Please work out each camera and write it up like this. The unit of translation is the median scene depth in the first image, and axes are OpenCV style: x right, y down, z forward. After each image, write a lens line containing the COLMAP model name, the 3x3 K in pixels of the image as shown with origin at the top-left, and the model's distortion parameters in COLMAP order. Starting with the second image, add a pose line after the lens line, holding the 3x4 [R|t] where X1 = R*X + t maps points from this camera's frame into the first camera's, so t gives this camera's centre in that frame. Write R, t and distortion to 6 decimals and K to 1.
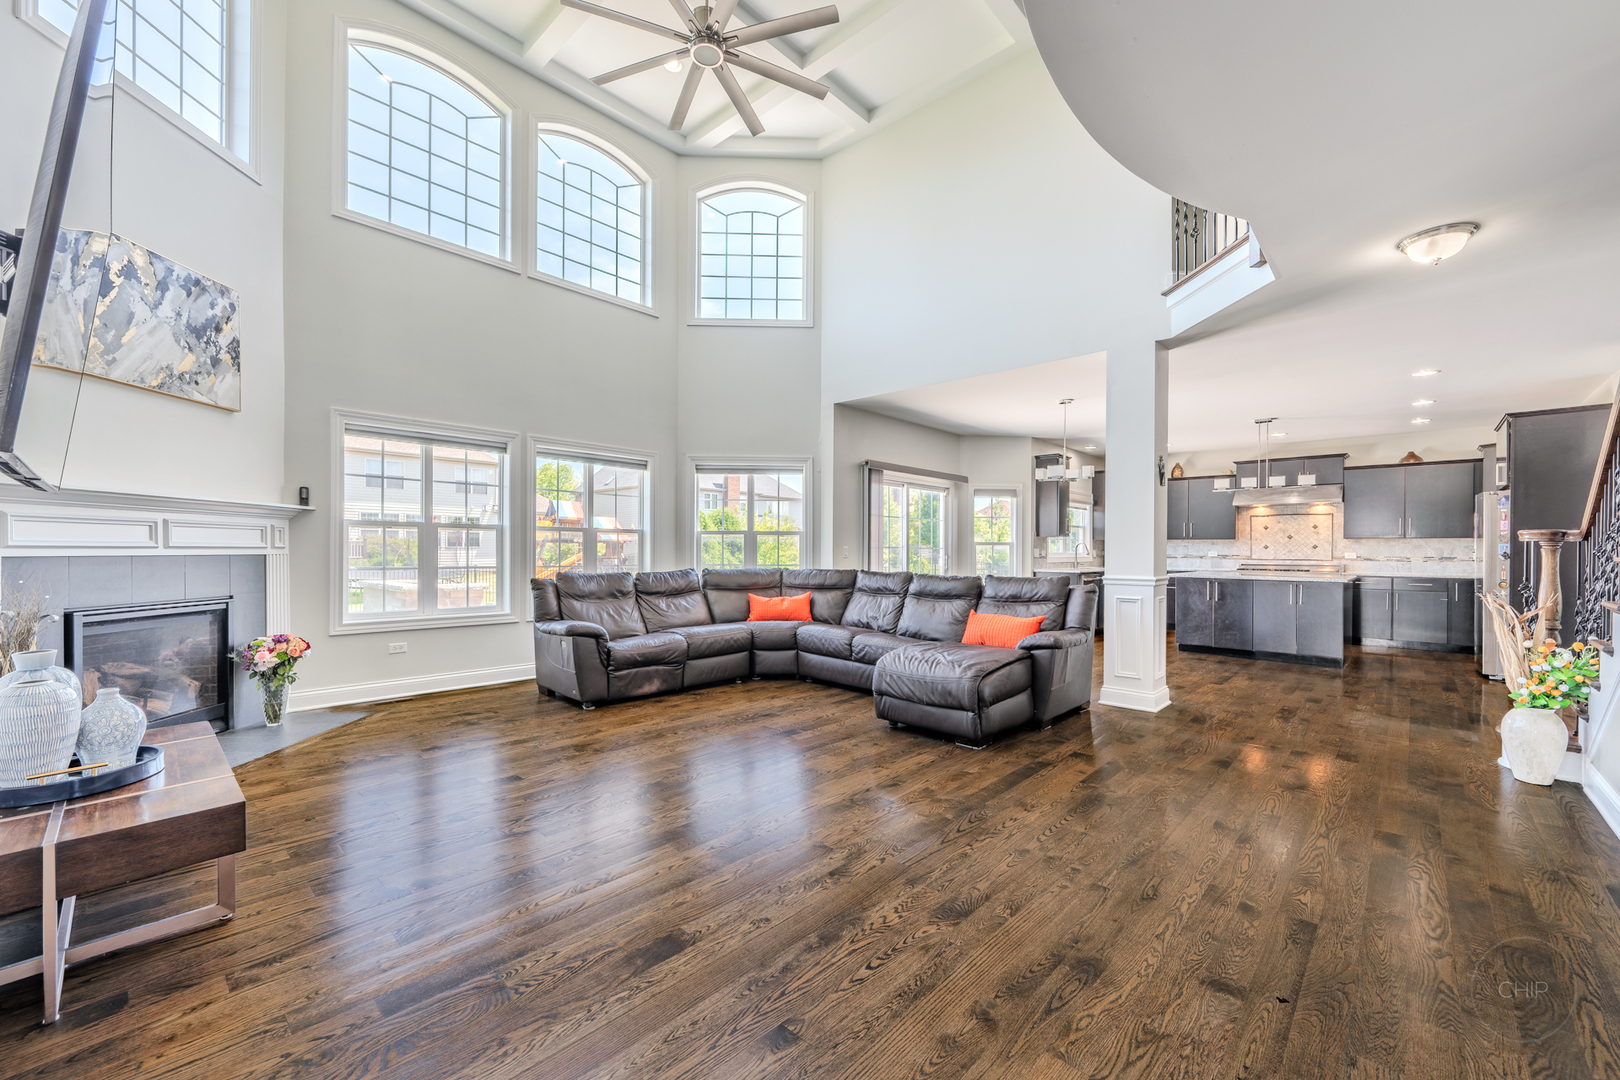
lens RADIAL K [[644.8, 0, 815.5], [0, 644.8, 548.2], [0, 0, 1]] dist [0.001707, 0.000259]
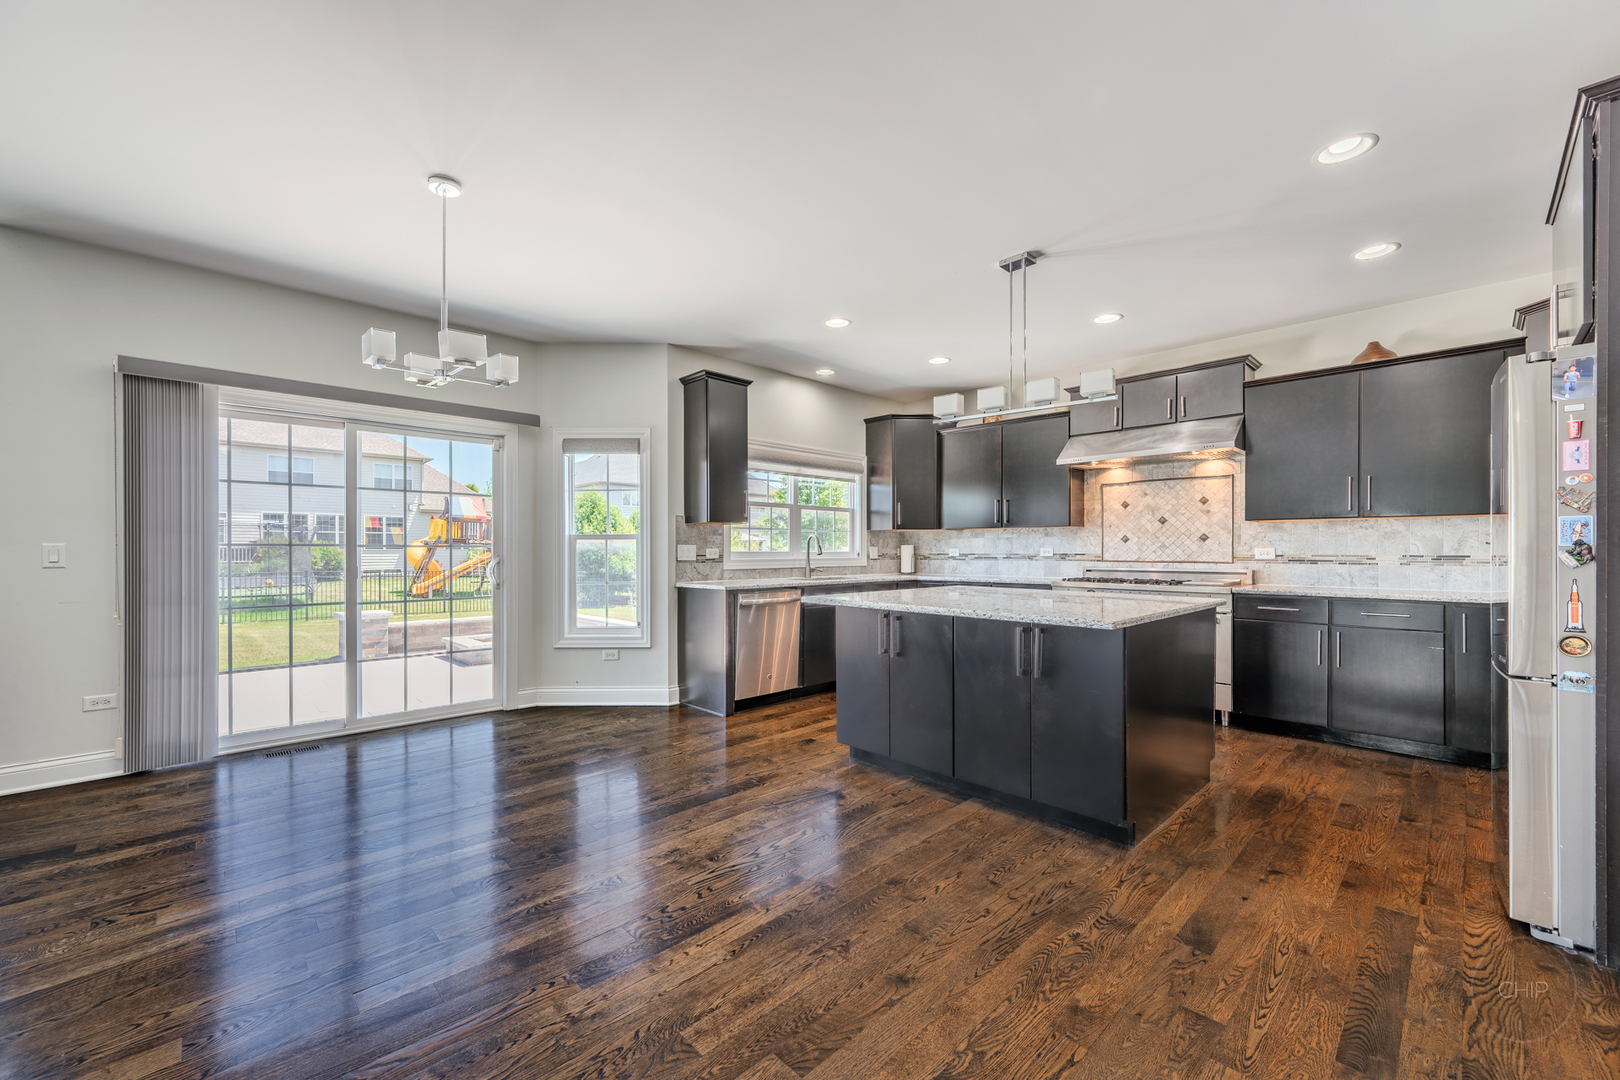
lens RADIAL K [[644.8, 0, 813.3], [0, 644.8, 552.8], [0, 0, 1]] dist [0.001707, 0.000259]
pose [[0.998890, -0.008617, -0.046310, 0.951475], [0.008964, 0.999933, 0.007290, 0.007469], [0.046244, -0.007697, 0.998901, 0.896173]]
